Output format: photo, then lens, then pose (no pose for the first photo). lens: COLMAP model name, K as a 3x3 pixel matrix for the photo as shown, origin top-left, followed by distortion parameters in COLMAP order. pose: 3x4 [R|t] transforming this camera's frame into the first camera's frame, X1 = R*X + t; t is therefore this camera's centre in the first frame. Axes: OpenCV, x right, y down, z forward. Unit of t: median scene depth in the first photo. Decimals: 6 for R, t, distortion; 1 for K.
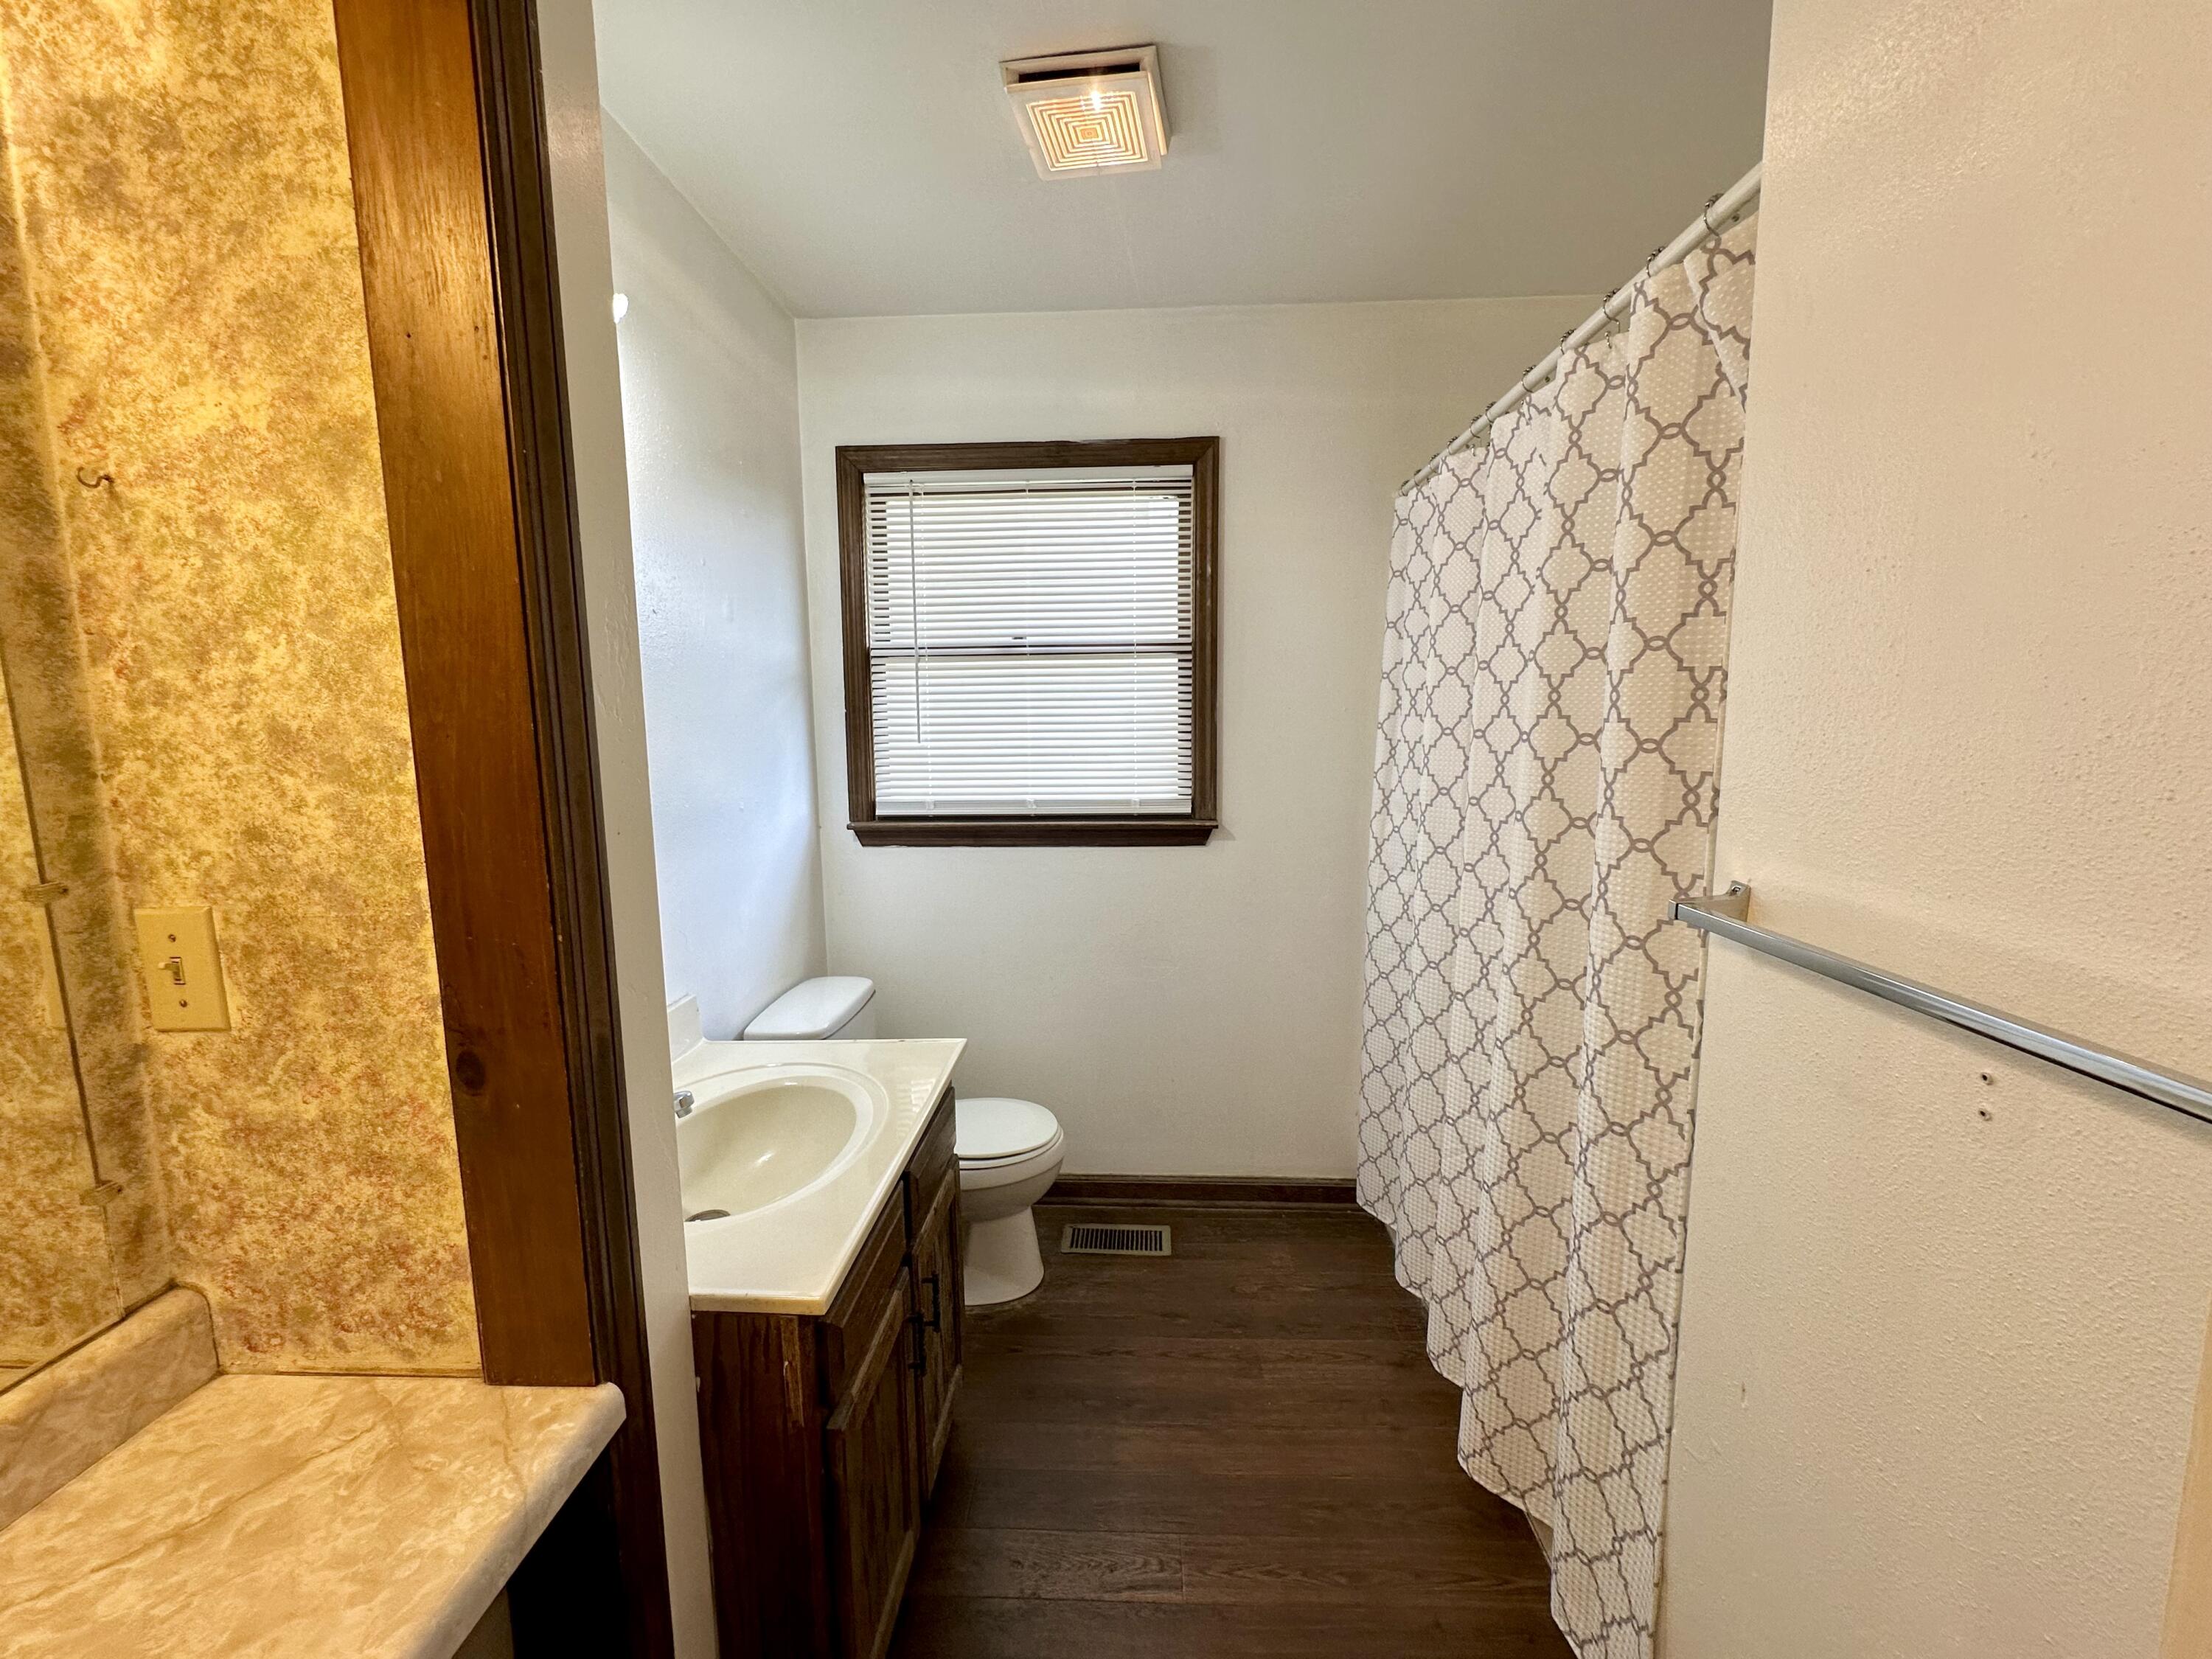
lens RADIAL K [[884.9, 0, 1108.5], [0, 884.9, 833.5], [0, 0, 1]] dist [-0.004369, 0.001072]
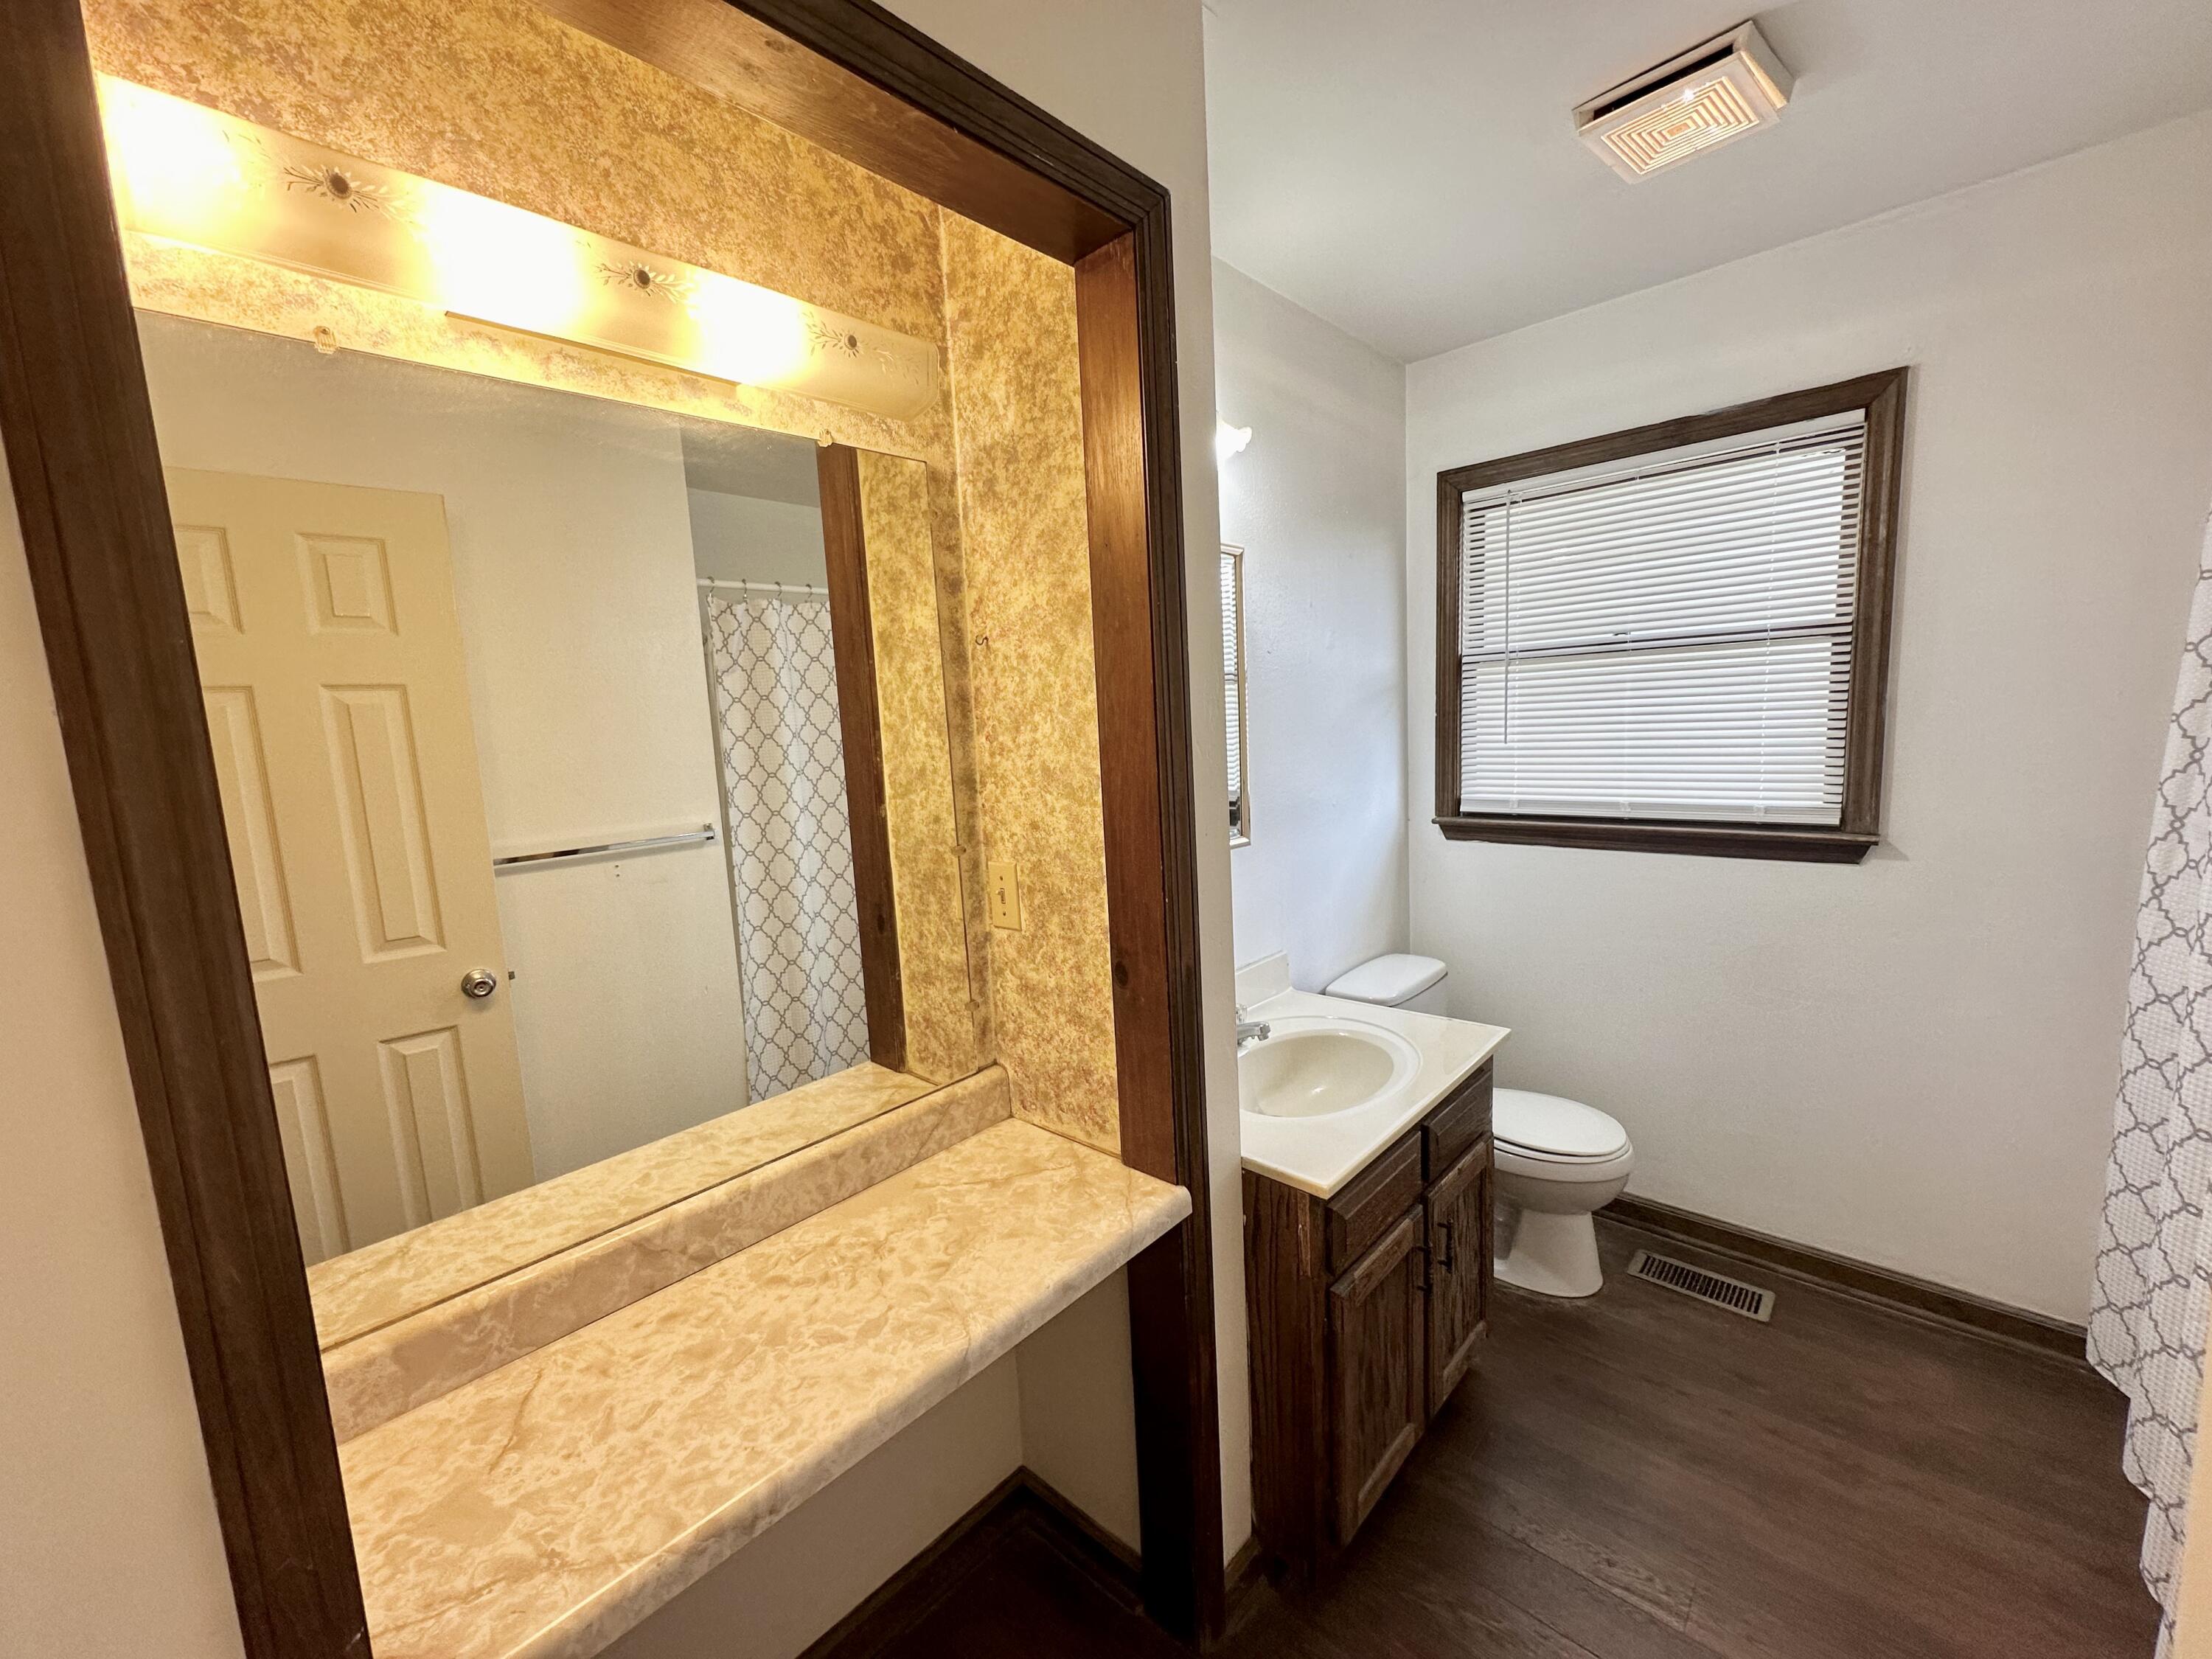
lens RADIAL K [[884.9, 0, 1096.5], [0, 884.9, 843.4], [0, 0, 1]] dist [-0.004369, 0.001072]
pose [[0.754499, 0.063790, -0.653193, 0.190565], [-0.039026, 0.997865, 0.052371, -0.037563], [0.655140, -0.014023, 0.755378, -0.174076]]
